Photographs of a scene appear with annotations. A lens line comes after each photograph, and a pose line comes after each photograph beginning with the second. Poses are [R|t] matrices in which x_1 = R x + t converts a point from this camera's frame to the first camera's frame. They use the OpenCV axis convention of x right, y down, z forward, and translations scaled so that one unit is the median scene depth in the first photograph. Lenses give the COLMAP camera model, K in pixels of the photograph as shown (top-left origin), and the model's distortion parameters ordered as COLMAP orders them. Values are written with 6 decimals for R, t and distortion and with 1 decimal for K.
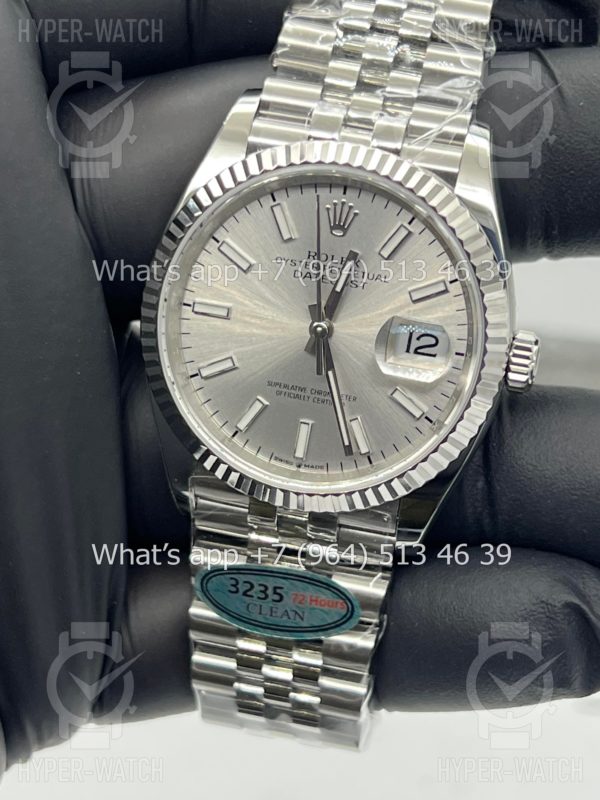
lens RADIAL K [[1754.8, 0, 300.0], [0, 1754.8, 400.0], [0, 0, 1]] dist [0.113146, 0.174236]
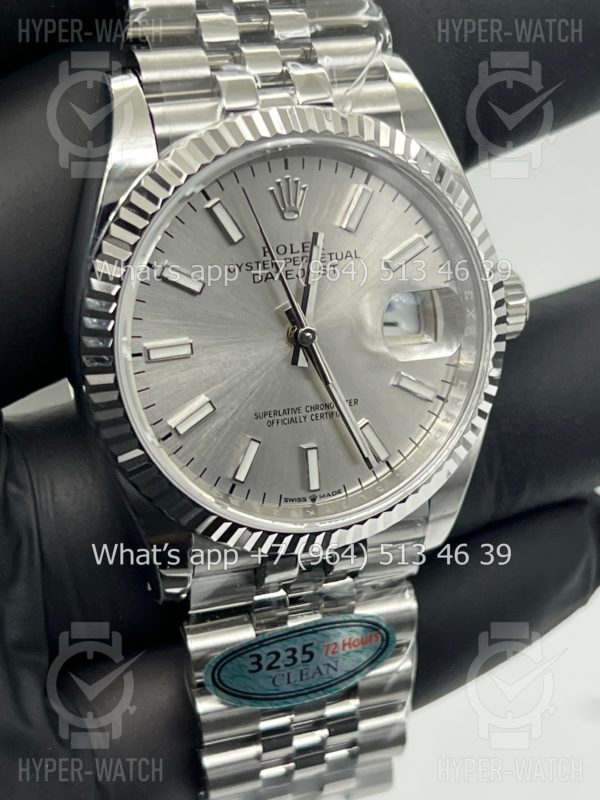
lens RADIAL K [[1754.8, 0, 300.0], [0, 1754.8, 400.0], [0, 0, 1]] dist [0.113146, 0.174236]
pose [[0.847792, -0.310600, 0.429856, -0.350448], [0.286947, 0.950309, 0.120726, -0.109909], [-0.445994, 0.020995, 0.894790, 0.258780]]
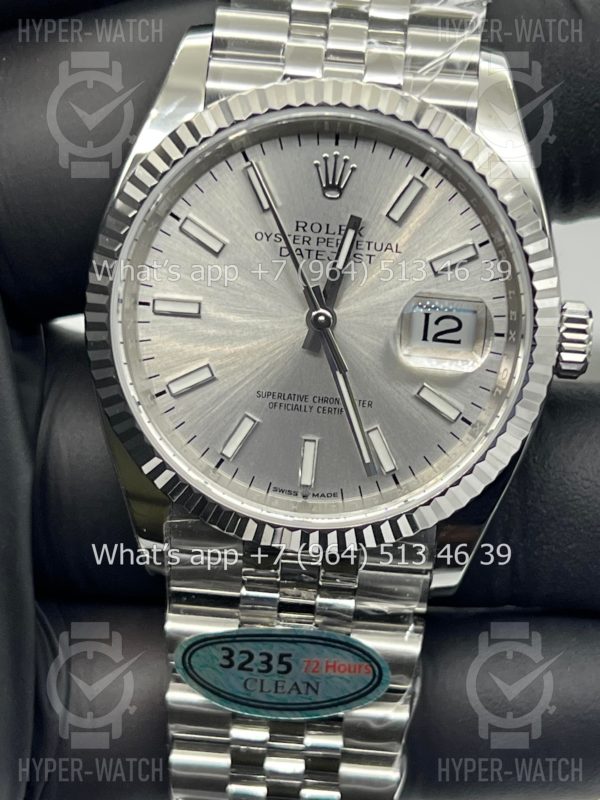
lens RADIAL K [[1754.8, 0, 300.0], [0, 1754.8, 400.0], [0, 0, 1]] dist [0.113146, 0.174236]
pose [[0.985580, -0.089017, 0.143900, -0.112343], [0.094128, 0.995135, -0.029096, 0.017451], [-0.140610, 0.042221, 0.989164, 0.224739]]
